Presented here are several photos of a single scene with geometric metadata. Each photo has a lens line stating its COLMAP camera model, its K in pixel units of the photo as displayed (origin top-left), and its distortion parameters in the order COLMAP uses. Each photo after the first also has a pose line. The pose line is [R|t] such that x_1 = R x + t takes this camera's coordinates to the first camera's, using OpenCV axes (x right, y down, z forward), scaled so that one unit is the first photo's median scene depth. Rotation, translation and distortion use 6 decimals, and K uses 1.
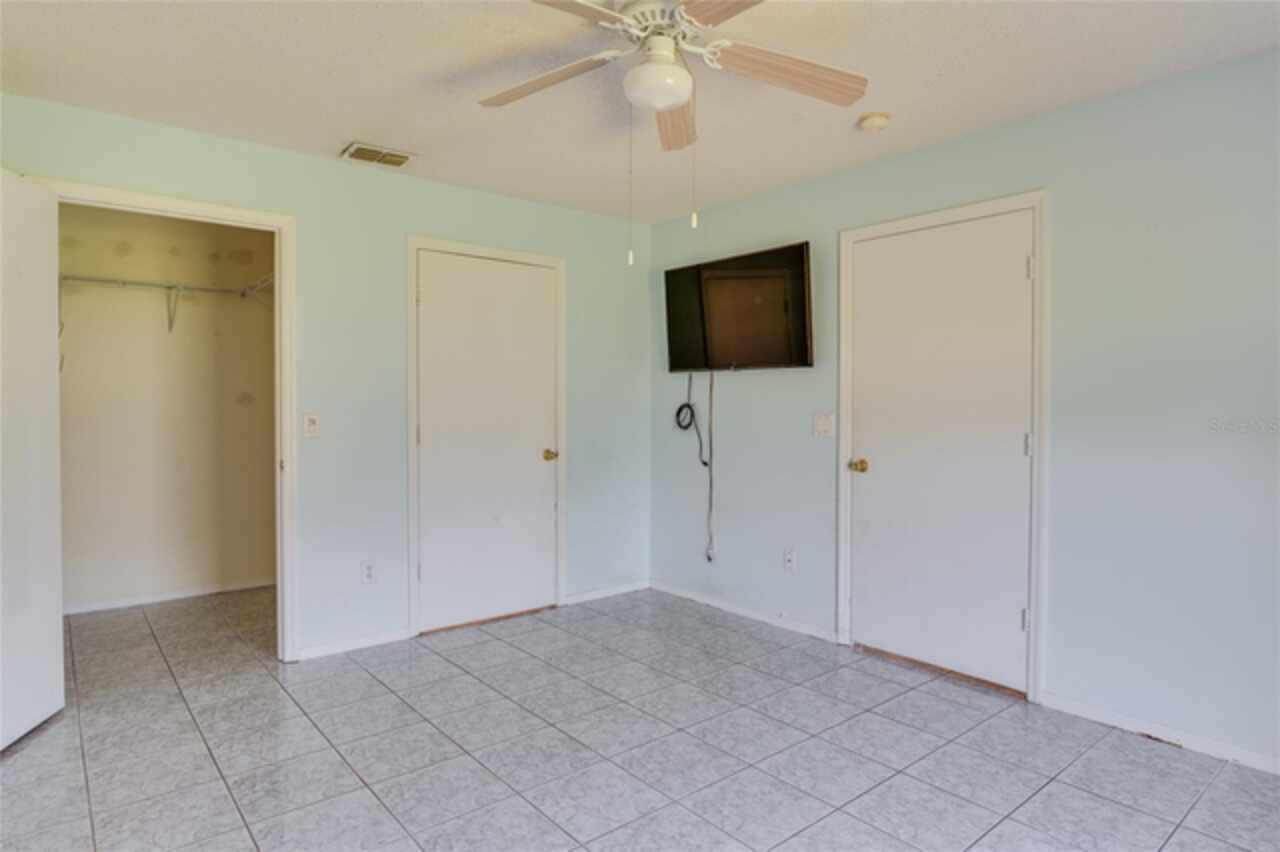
lens RADIAL K [[733.1, 0, 650.2], [0, 733.1, 414.8], [0, 0, 1]] dist [-0.008134, -0.001957]
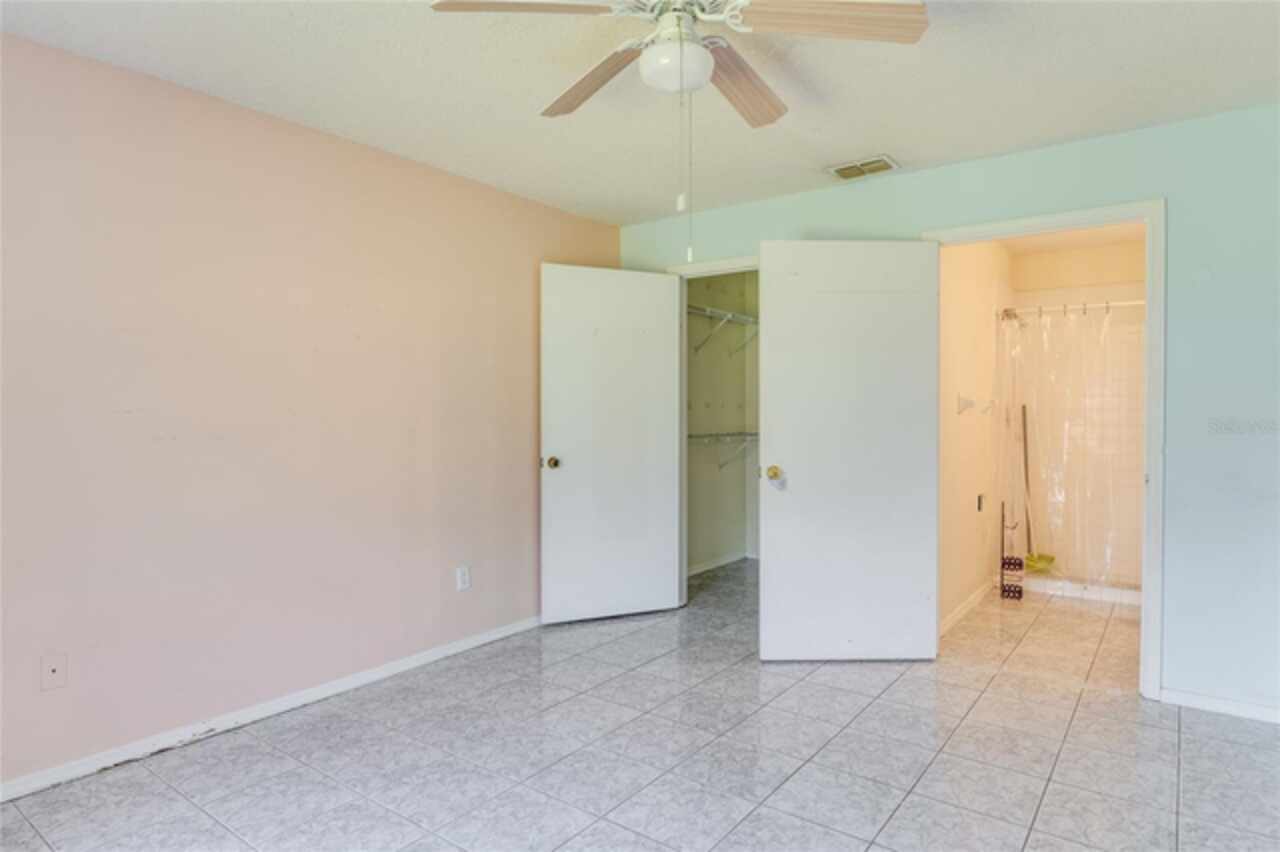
lens RADIAL K [[733.1, 0, 648.0], [0, 733.1, 430.7], [0, 0, 1]] dist [-0.008134, -0.001957]
pose [[0.222741, 0.021120, -0.974649, 0.564773], [-0.009683, 0.999764, 0.019452, -0.004607], [0.974830, 0.005104, 0.222893, 0.479366]]
